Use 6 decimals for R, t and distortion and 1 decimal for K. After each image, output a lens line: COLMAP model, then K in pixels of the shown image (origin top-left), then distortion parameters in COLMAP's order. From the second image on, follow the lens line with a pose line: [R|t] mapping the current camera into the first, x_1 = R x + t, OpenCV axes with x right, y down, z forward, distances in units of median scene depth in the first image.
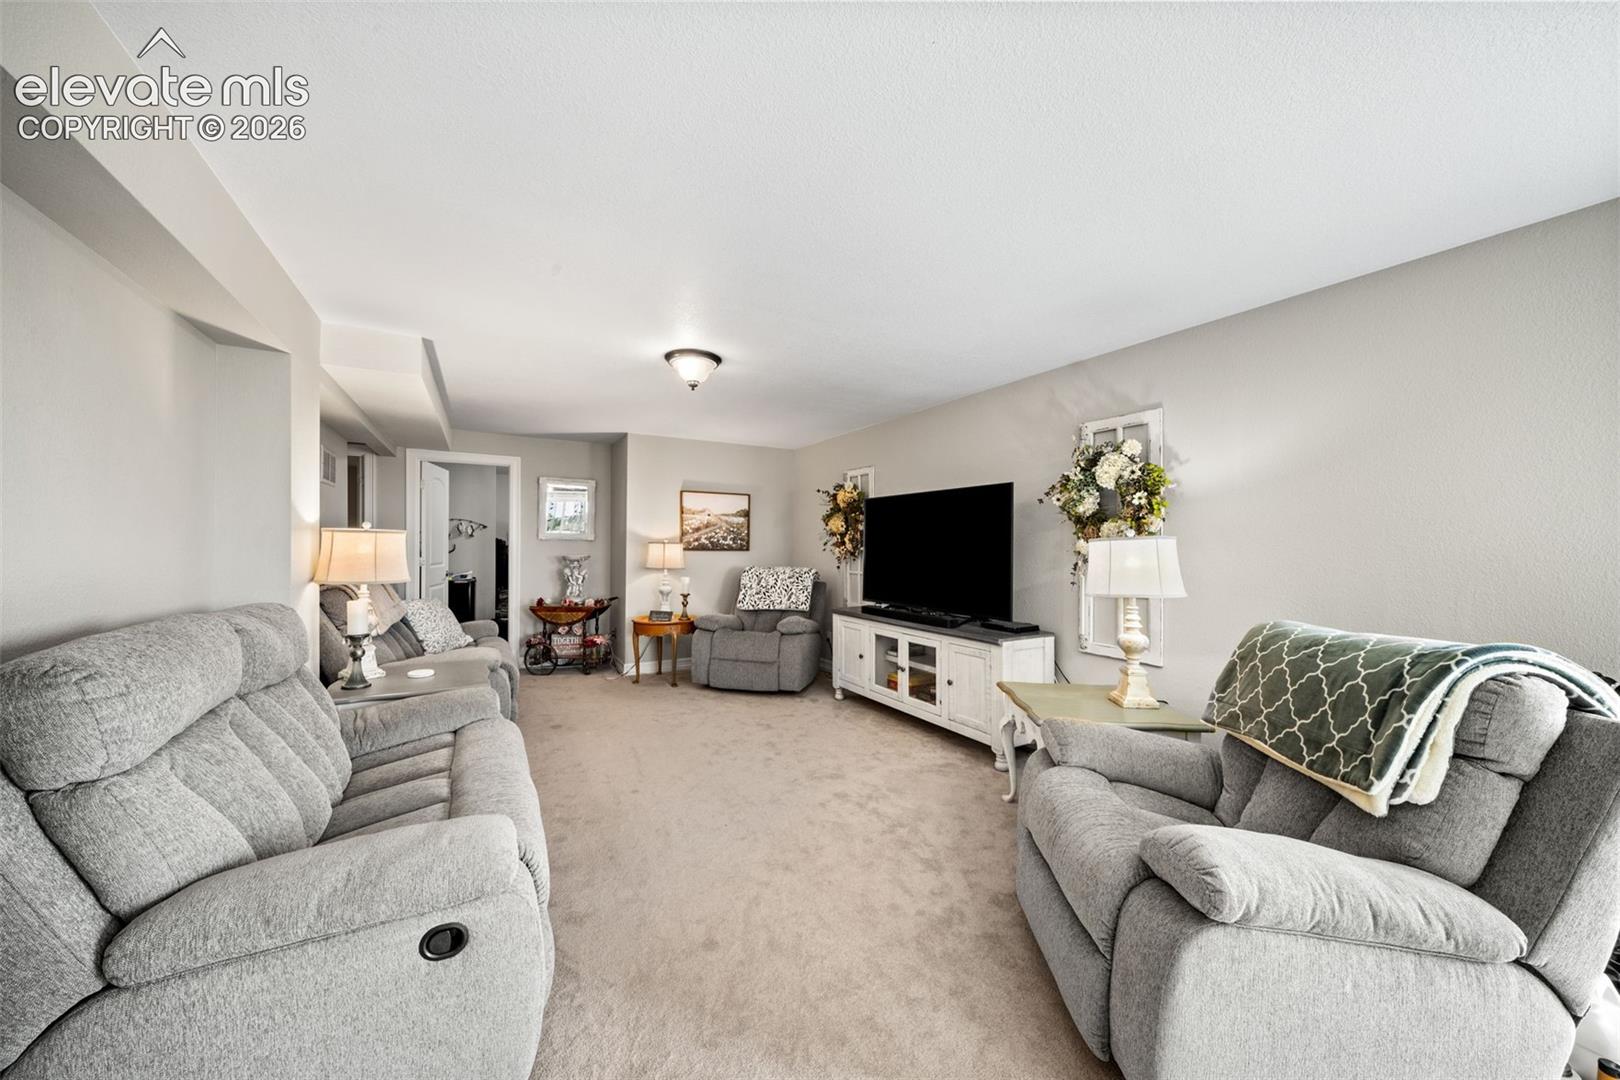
lens RADIAL K [[563.0, 0, 805.1], [0, 563.0, 542.2], [0, 0, 1]] dist [0.005723, -0.004399]
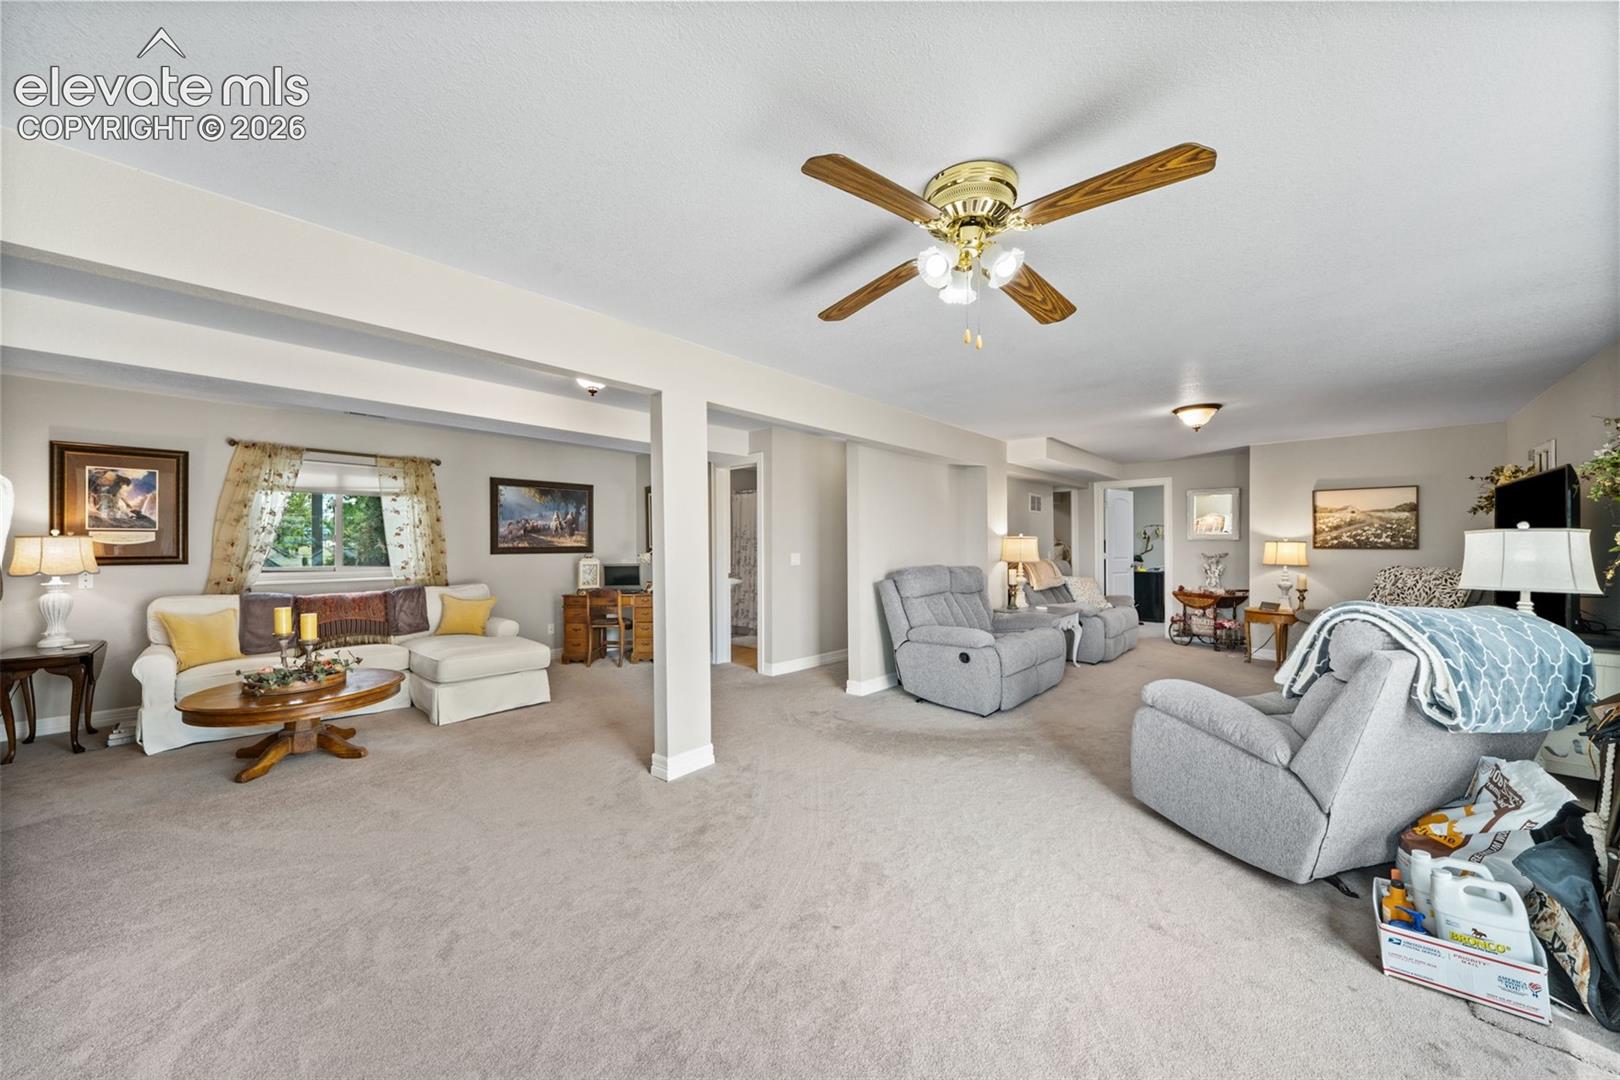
lens RADIAL K [[563.0, 0, 805.1], [0, 563.0, 542.2], [0, 0, 1]] dist [0.005723, -0.004399]
pose [[0.296159, -0.011952, -0.955064, 0.507959], [0.008686, 0.999914, -0.009819, 0.004971], [0.955099, -0.005388, 0.296237, -0.202723]]
